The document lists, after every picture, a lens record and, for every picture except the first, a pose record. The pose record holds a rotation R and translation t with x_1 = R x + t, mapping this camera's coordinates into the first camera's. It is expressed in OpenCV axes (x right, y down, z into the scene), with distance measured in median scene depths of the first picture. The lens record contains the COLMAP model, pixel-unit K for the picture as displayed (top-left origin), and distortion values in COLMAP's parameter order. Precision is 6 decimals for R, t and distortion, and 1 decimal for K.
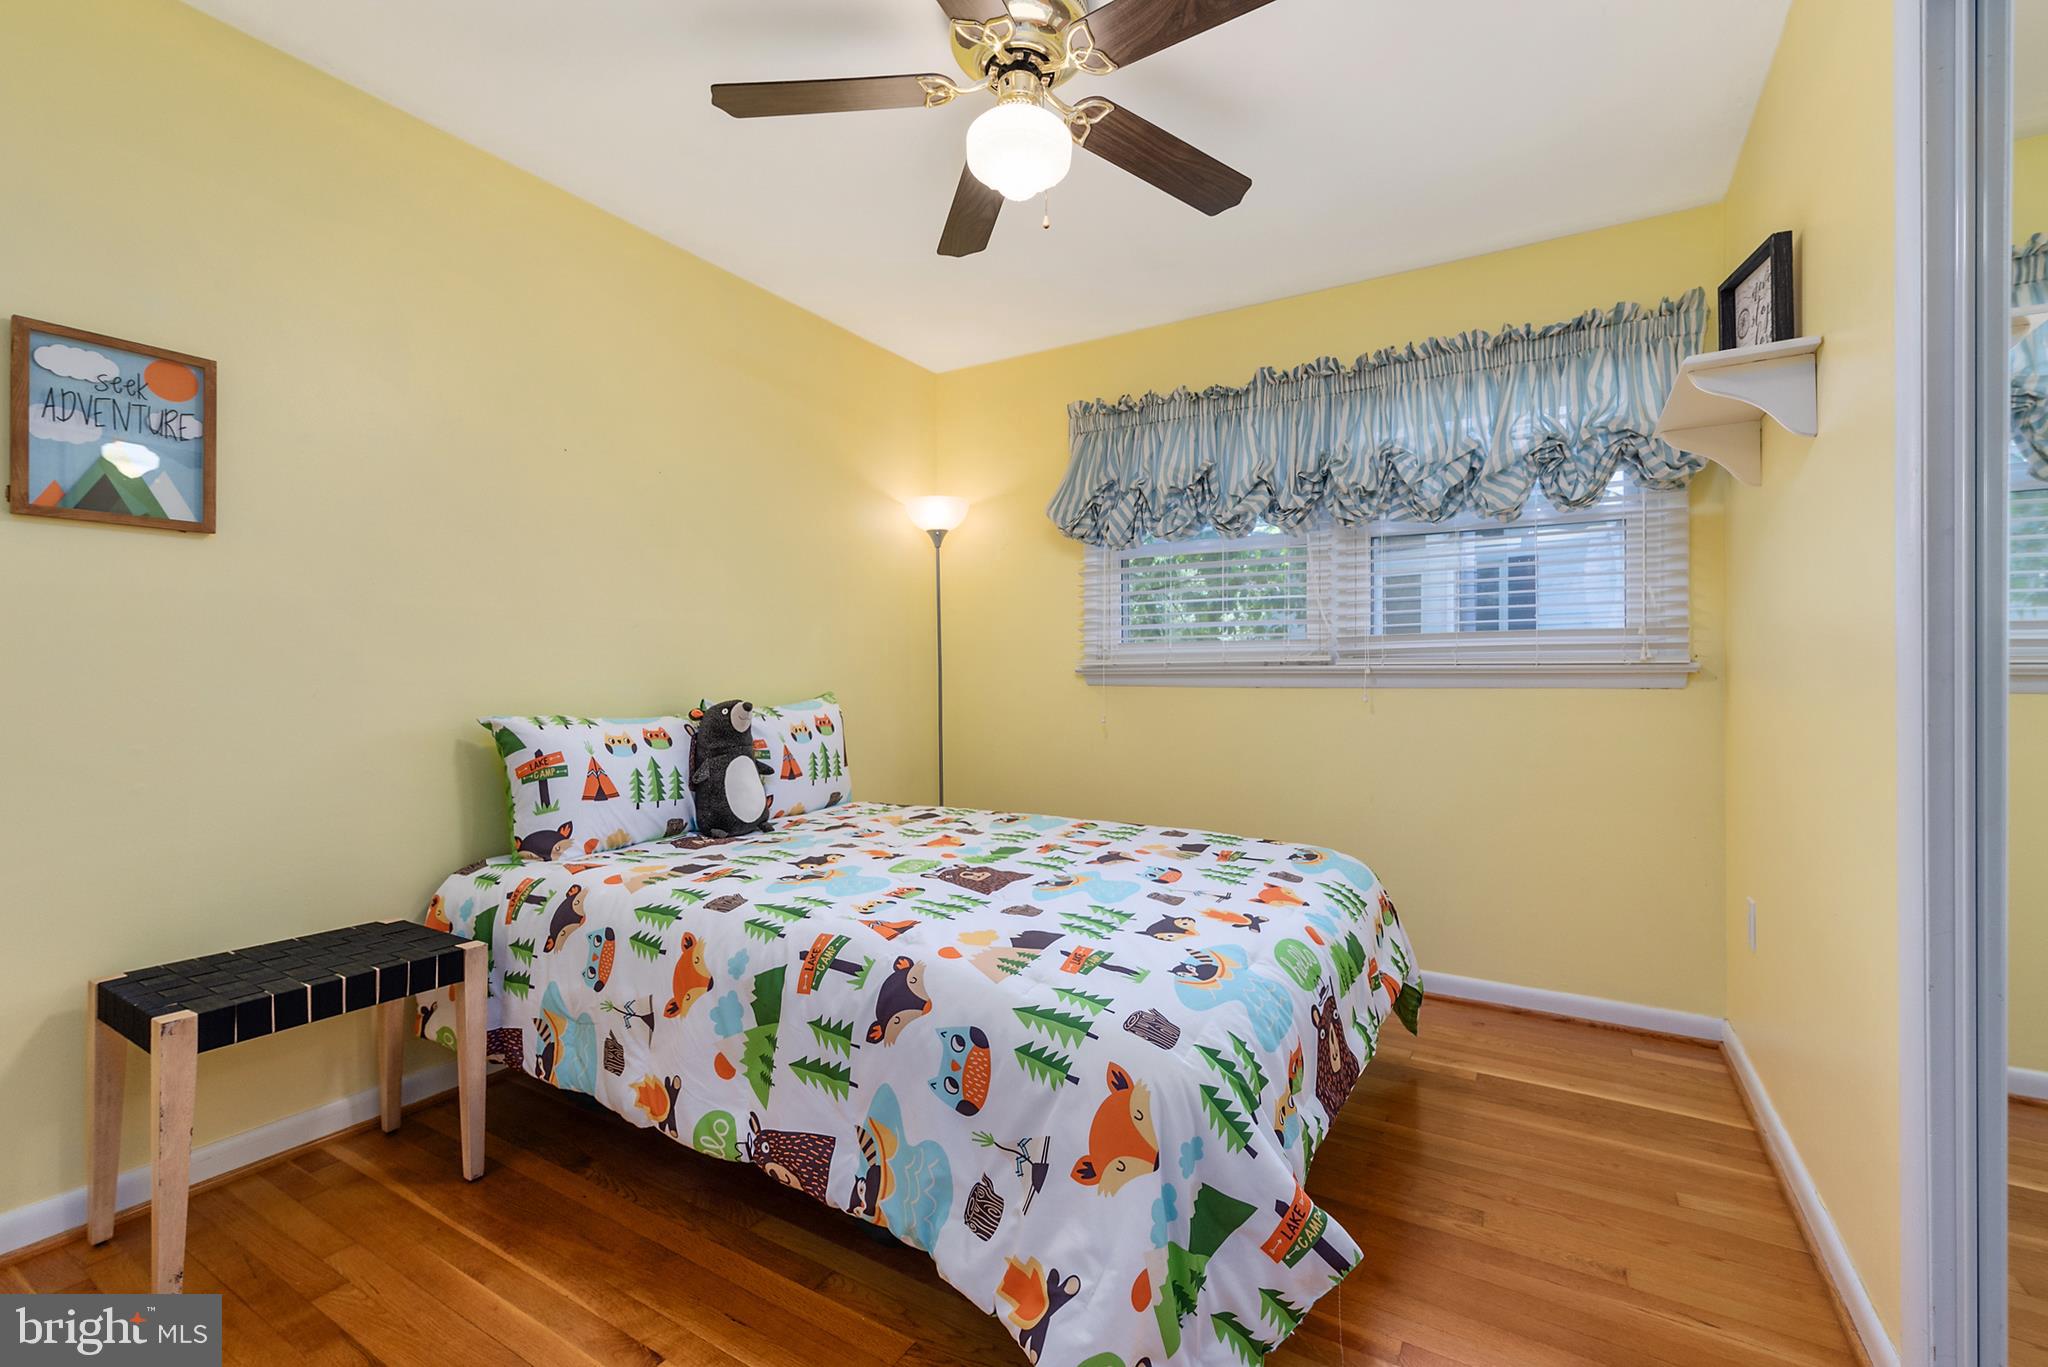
lens RADIAL K [[890.8, 0, 1016.5], [0, 890.8, 678.7], [0, 0, 1]] dist [0.004416, 0.000272]
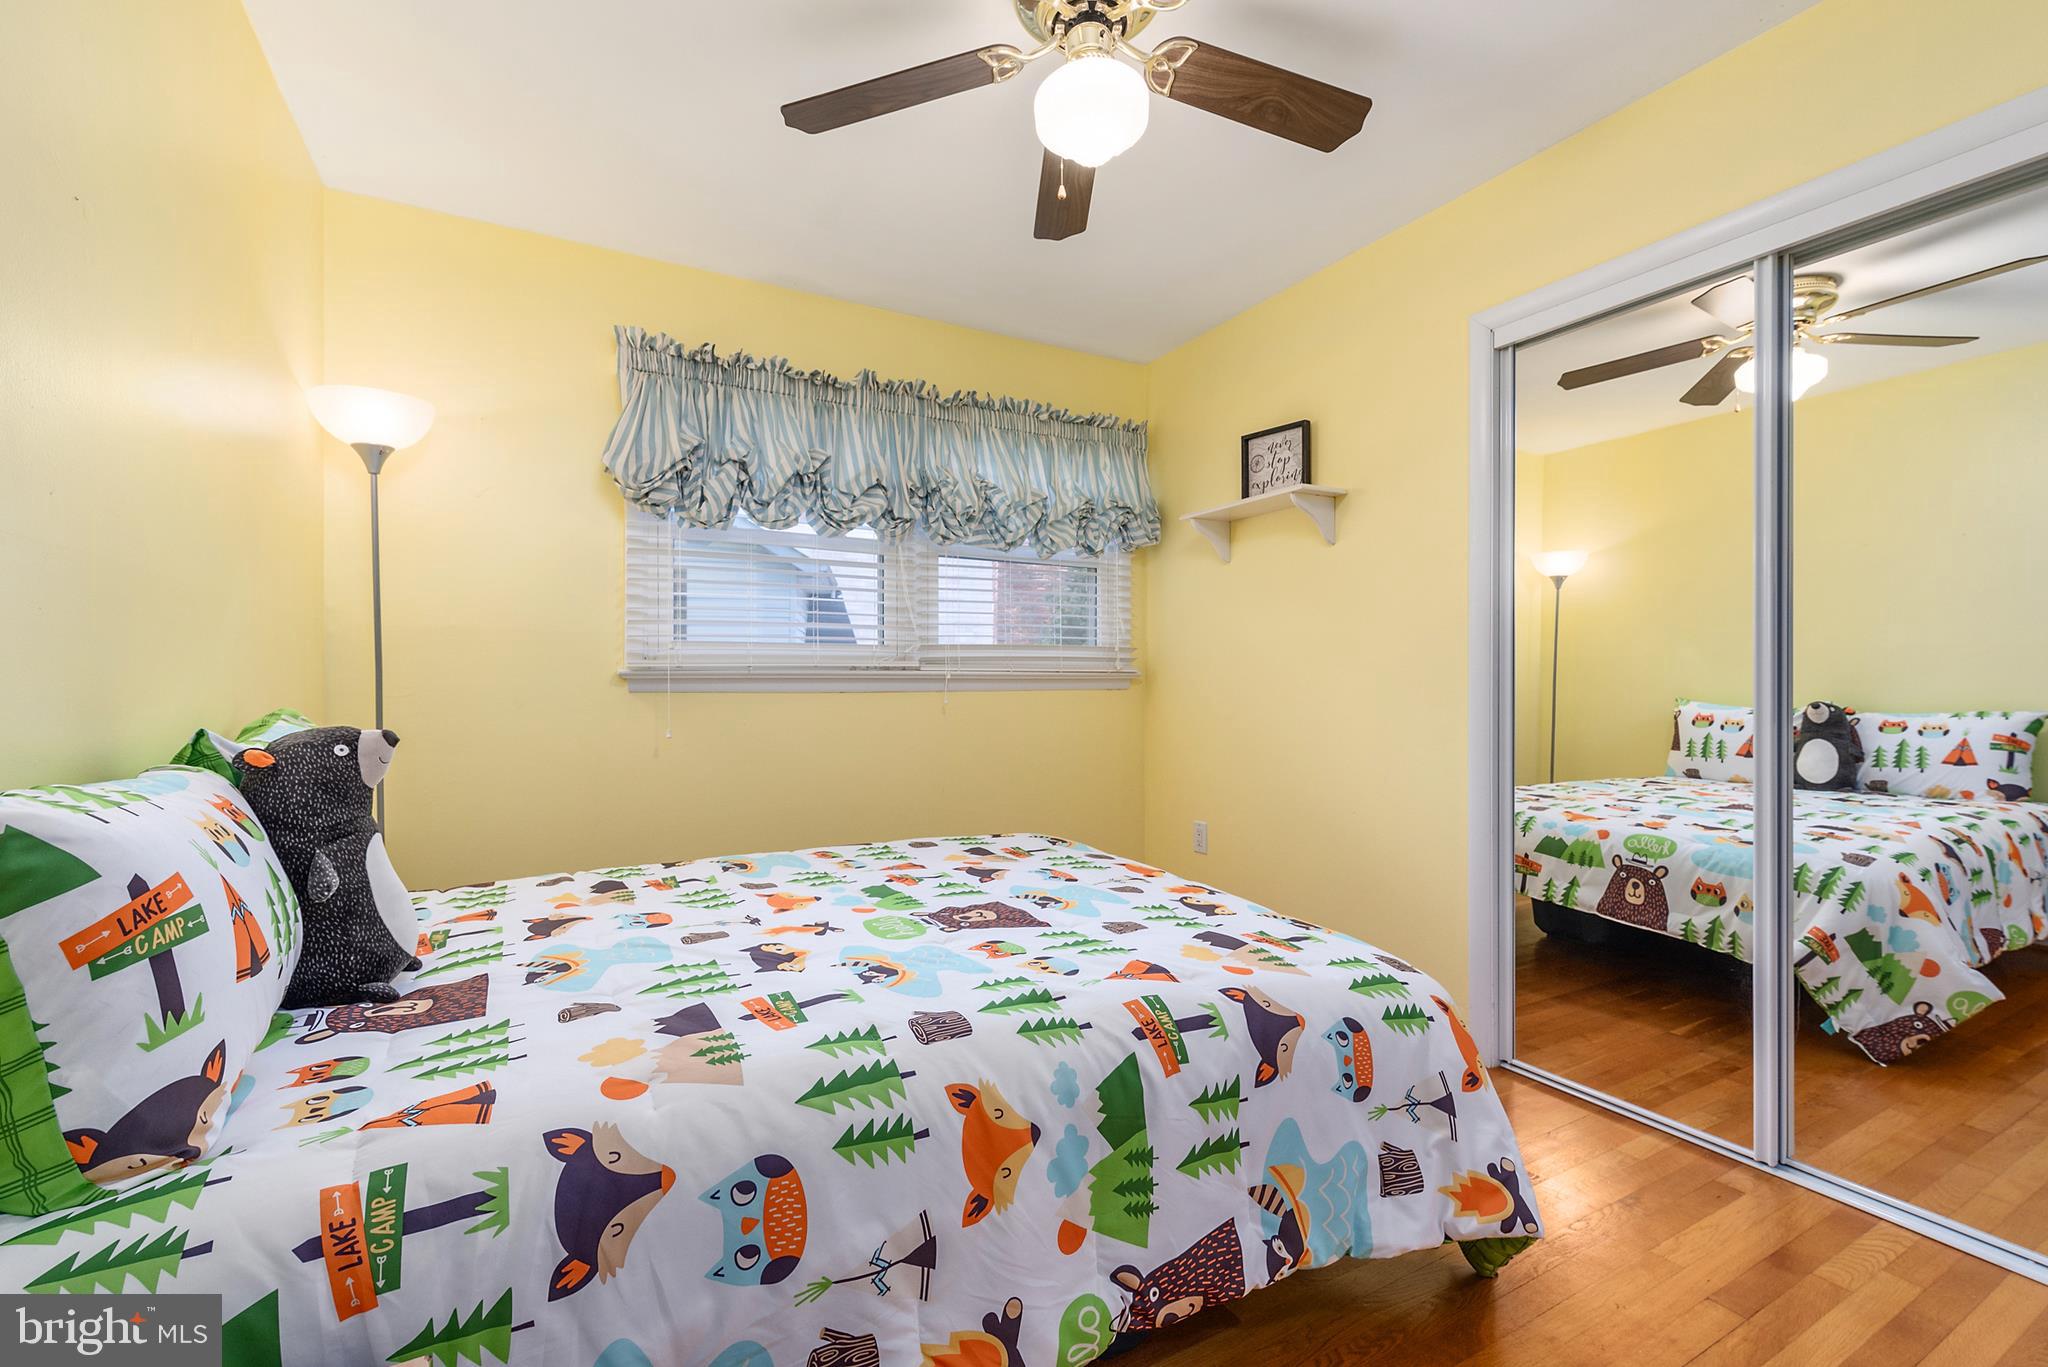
lens RADIAL K [[890.8, 0, 1021.5], [0, 890.8, 687.2], [0, 0, 1]] dist [0.004416, 0.000272]
pose [[0.487339, -0.005837, 0.873193, -0.686885], [0.002485, 0.999983, 0.005297, -0.000815], [-0.873209, -0.000411, 0.487345, 0.496574]]
